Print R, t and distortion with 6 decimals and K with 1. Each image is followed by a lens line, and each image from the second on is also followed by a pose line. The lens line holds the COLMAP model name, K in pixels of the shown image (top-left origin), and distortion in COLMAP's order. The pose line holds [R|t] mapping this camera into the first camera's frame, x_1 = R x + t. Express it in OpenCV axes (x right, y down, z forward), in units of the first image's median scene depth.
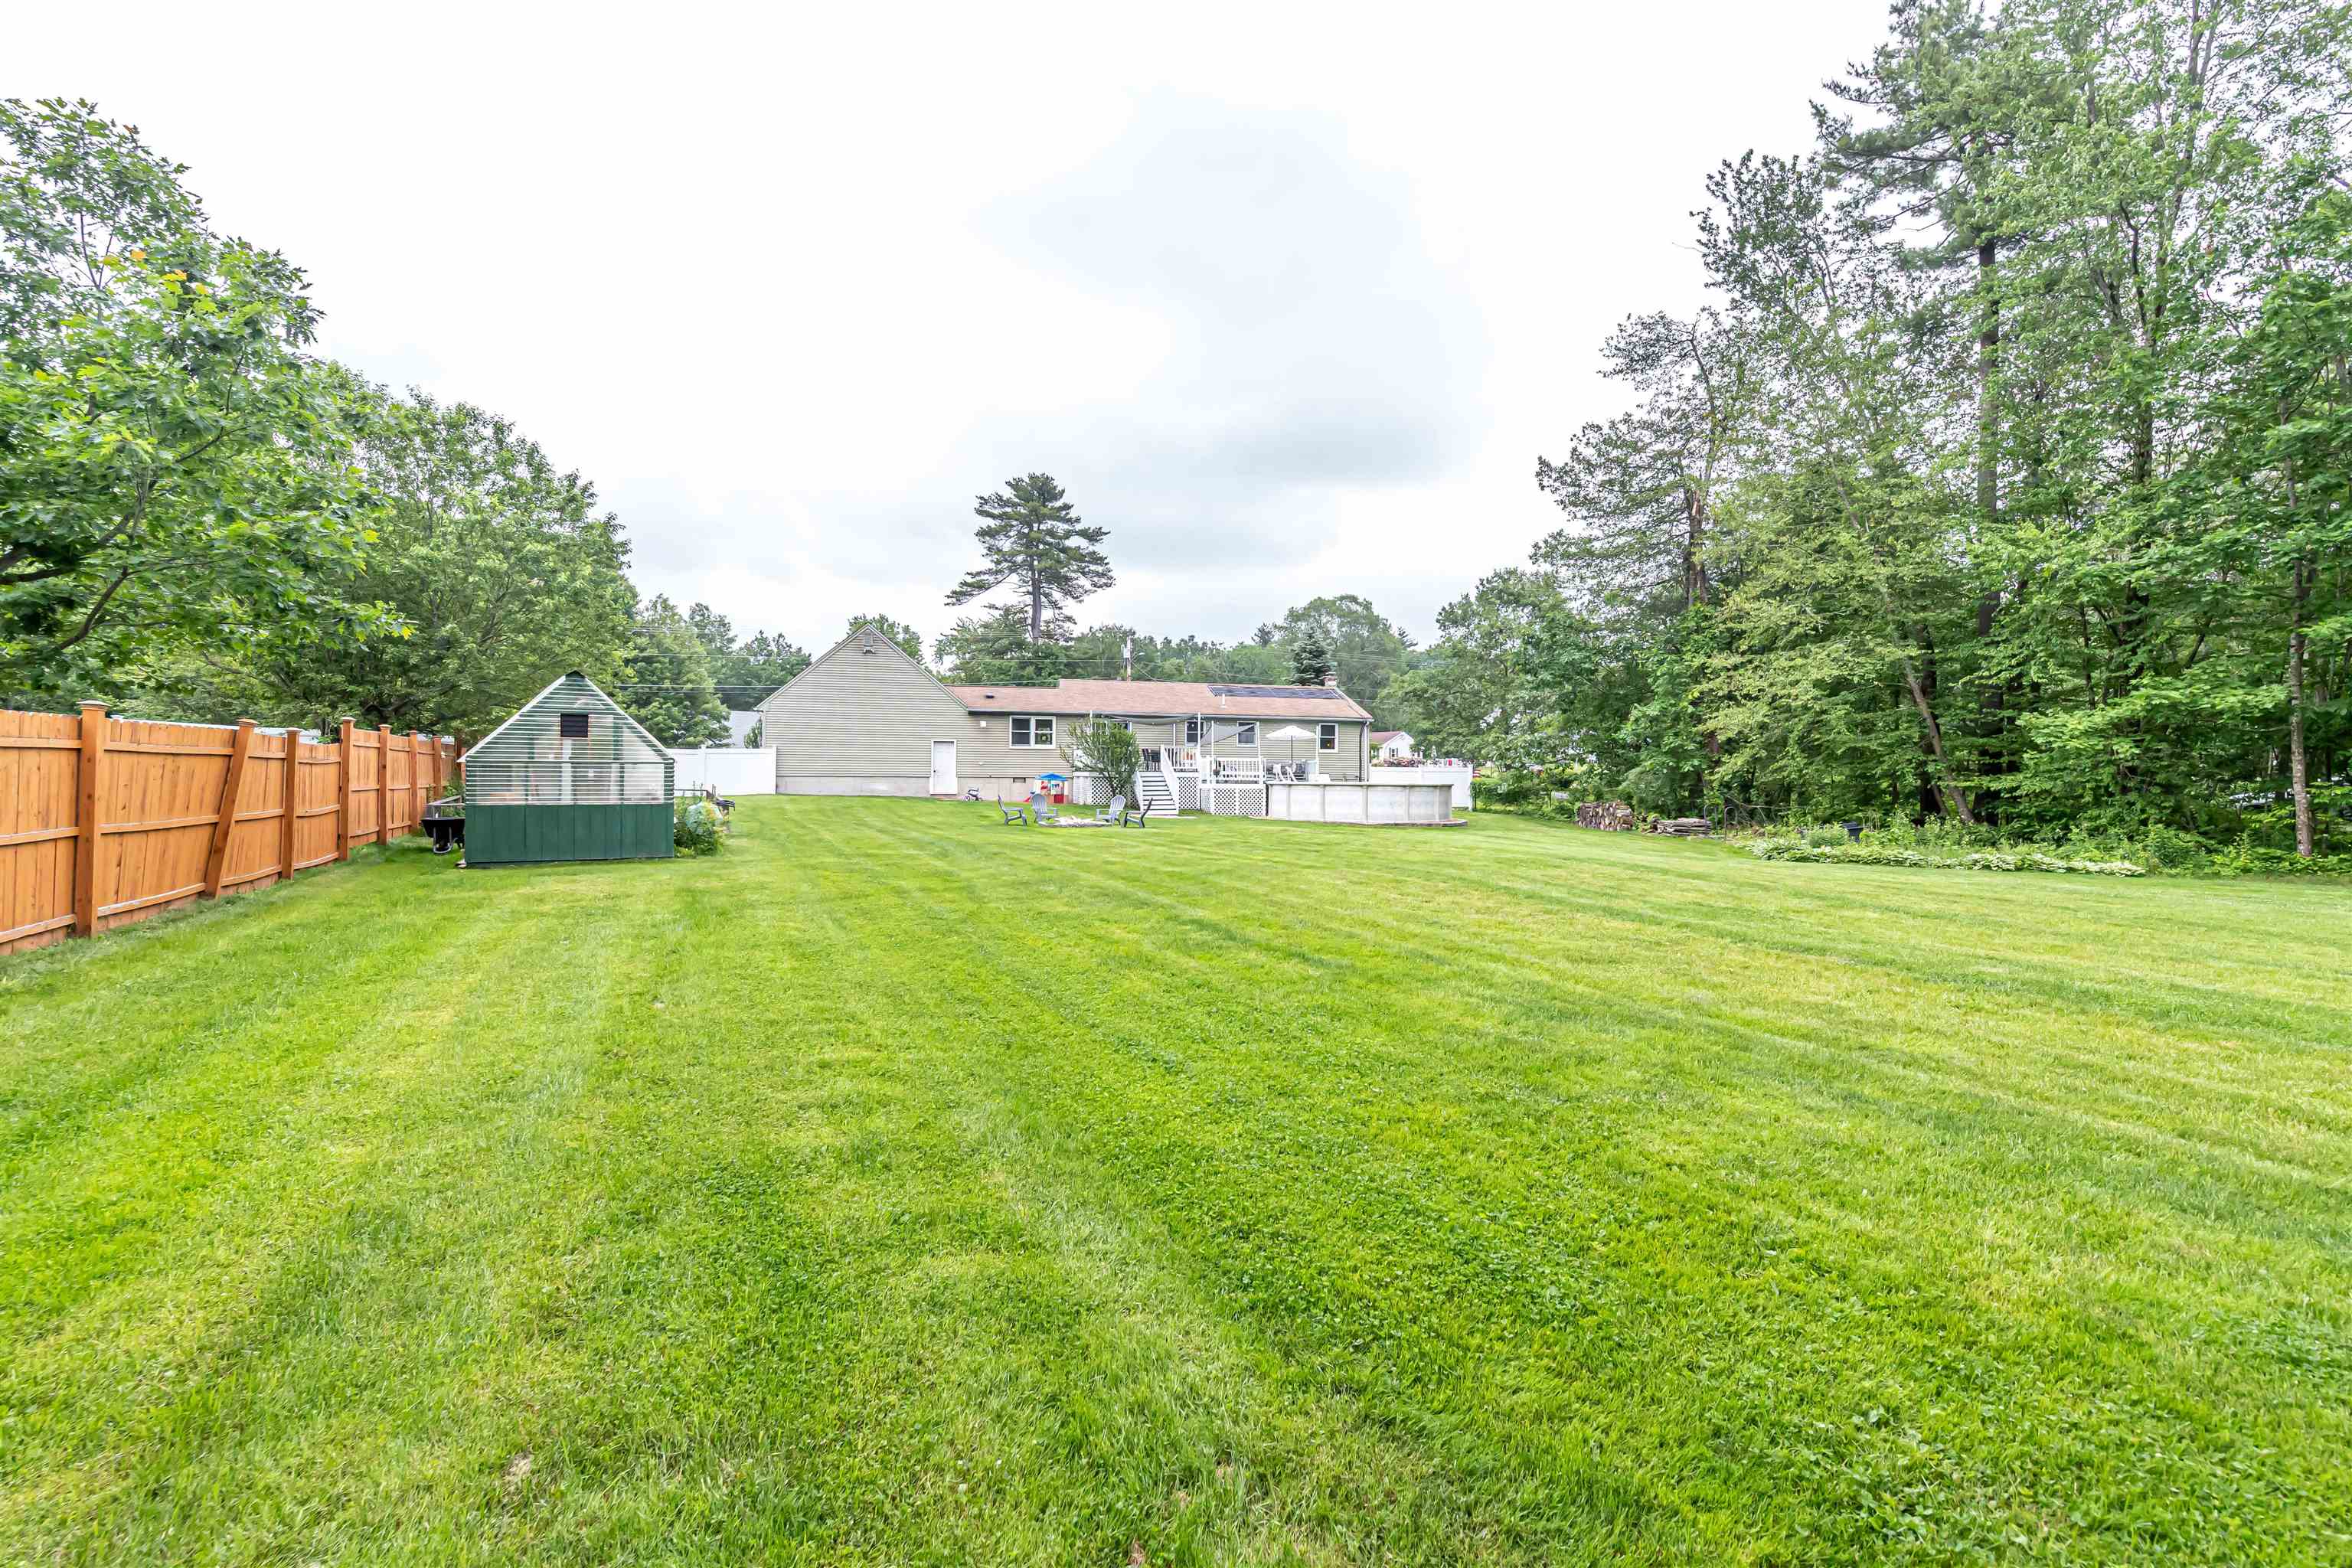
lens RADIAL K [[1019.8, 0, 1172.6], [0, 1019.8, 788.4], [0, 0, 1]] dist [-0.000994, -0.001328]
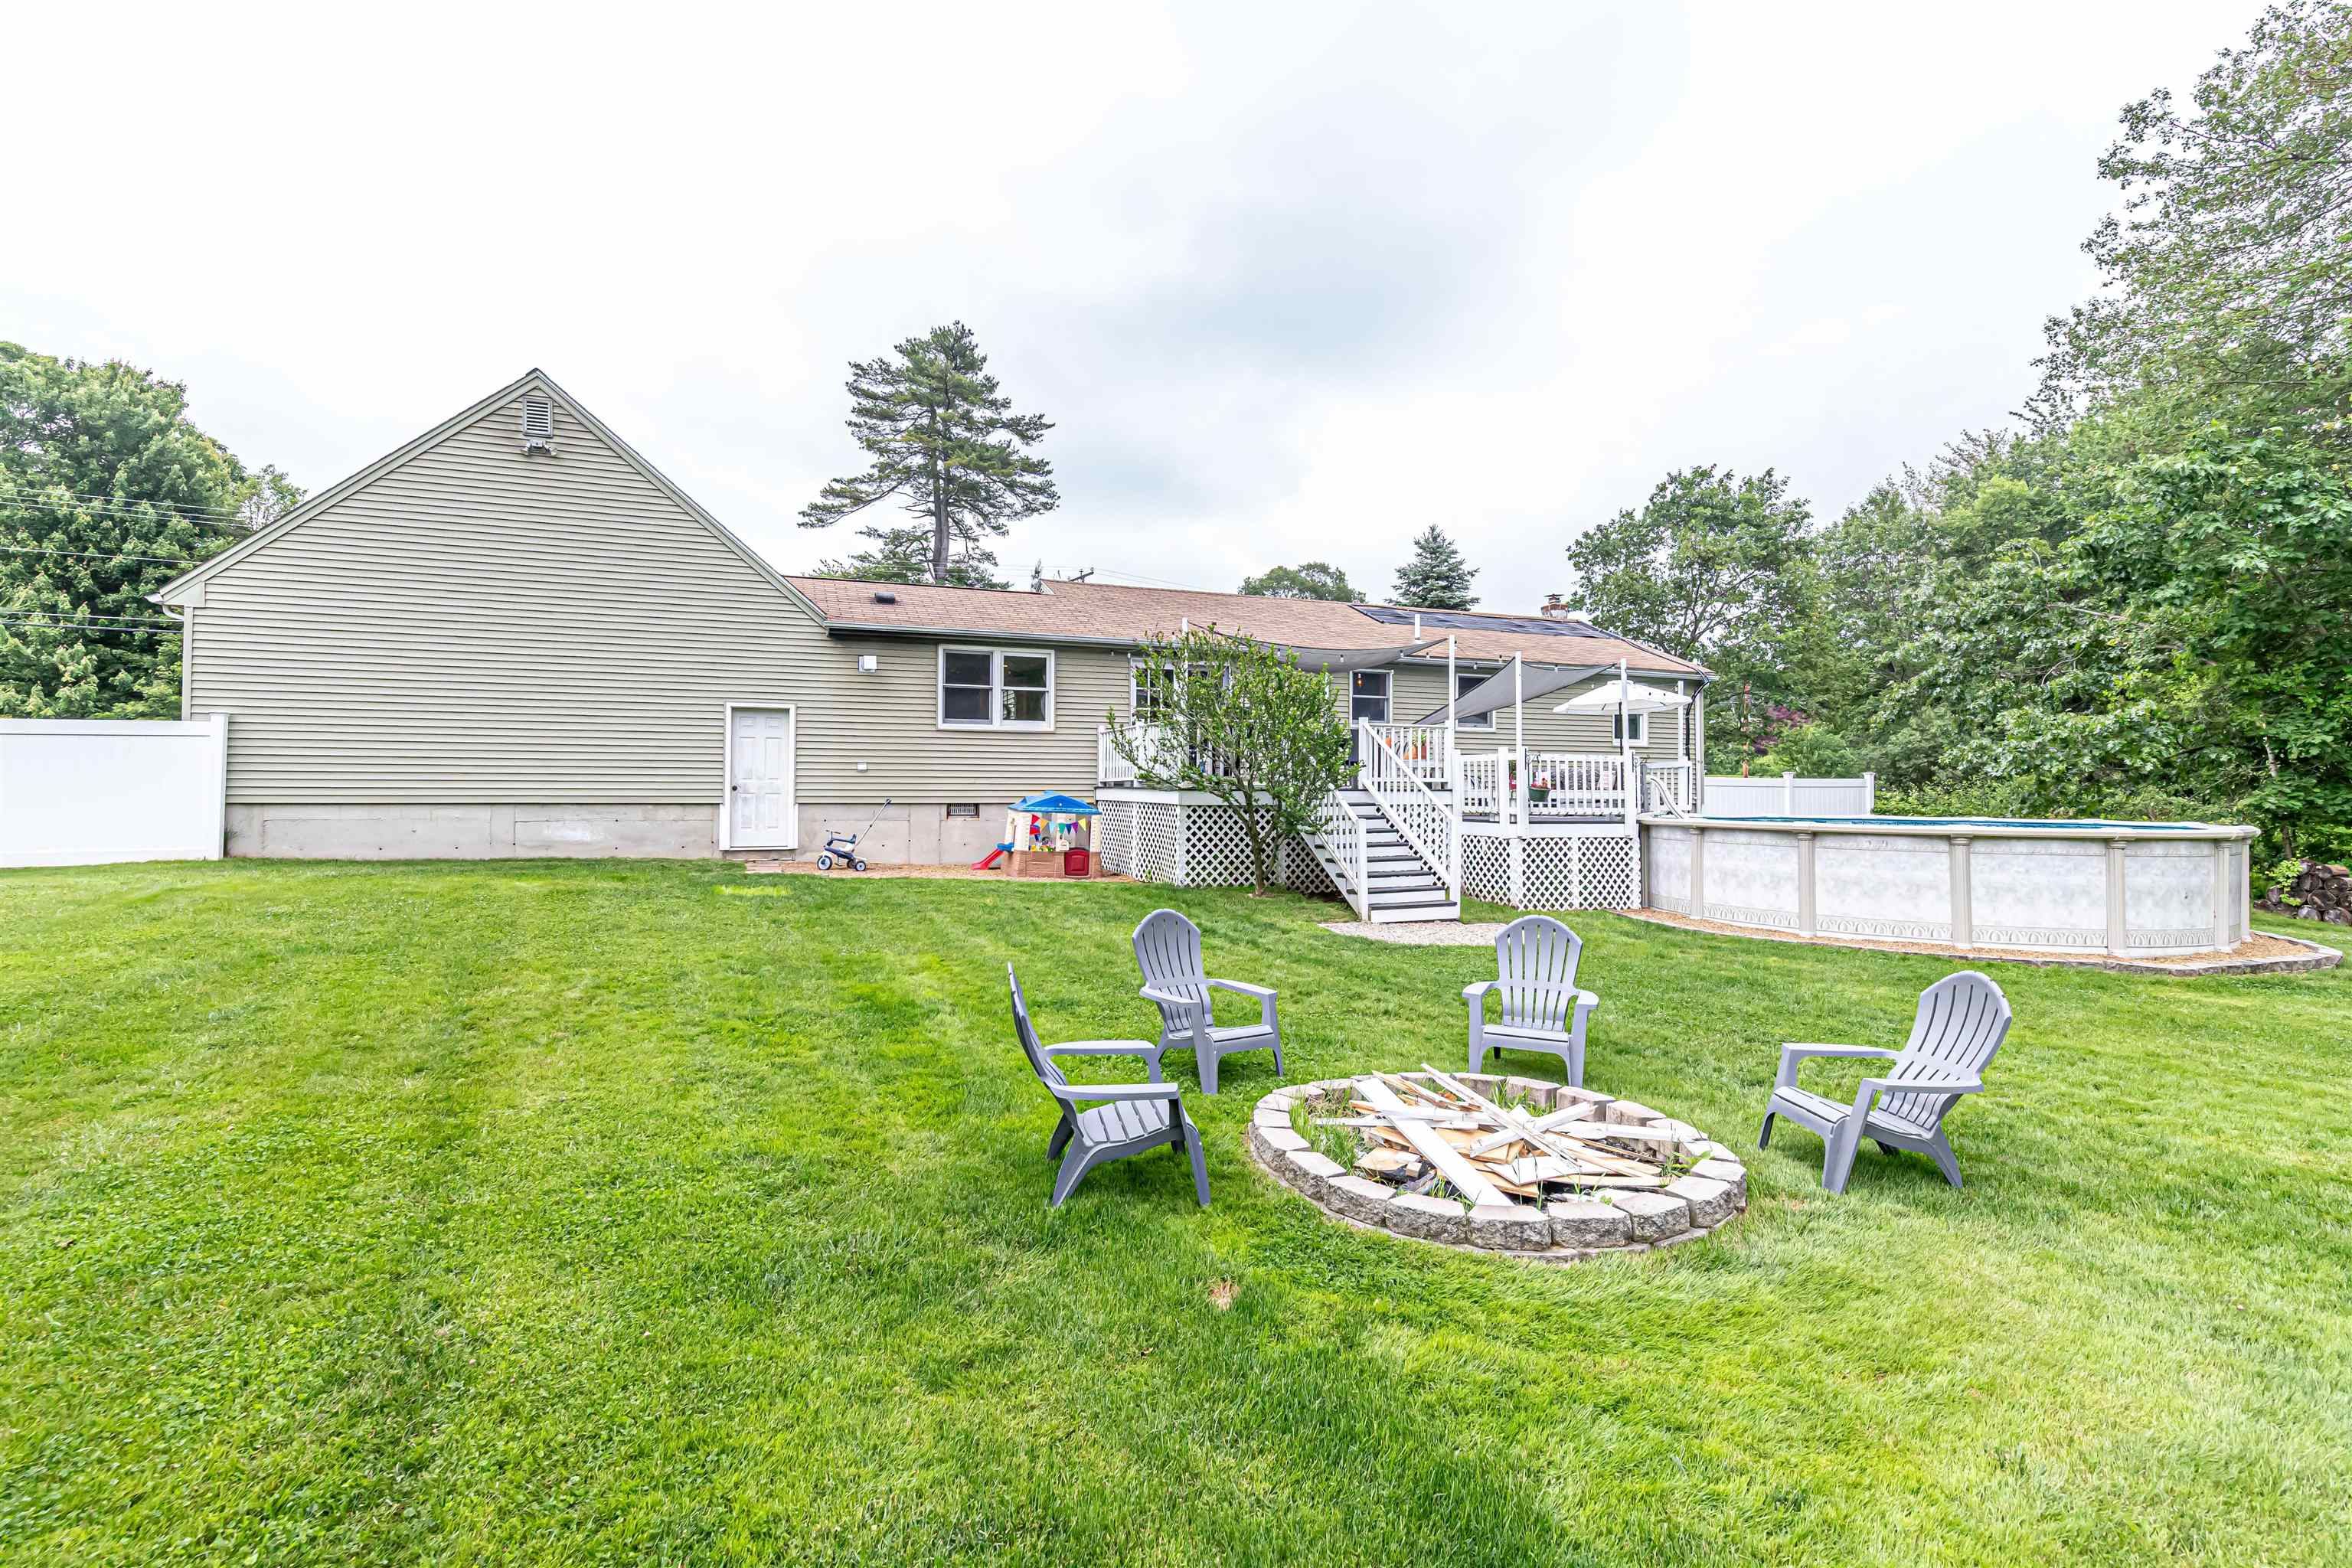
lens RADIAL K [[1071.3, 0, 1184.3], [0, 1071.3, 769.4], [0, 0, 1]] dist [-0.004730, 0.000016]
pose [[0.993064, 0.003845, 0.117511, -0.058164], [-0.000892, 0.999683, -0.025172, -0.007013], [-0.117571, 0.024892, 0.992753, 0.296382]]
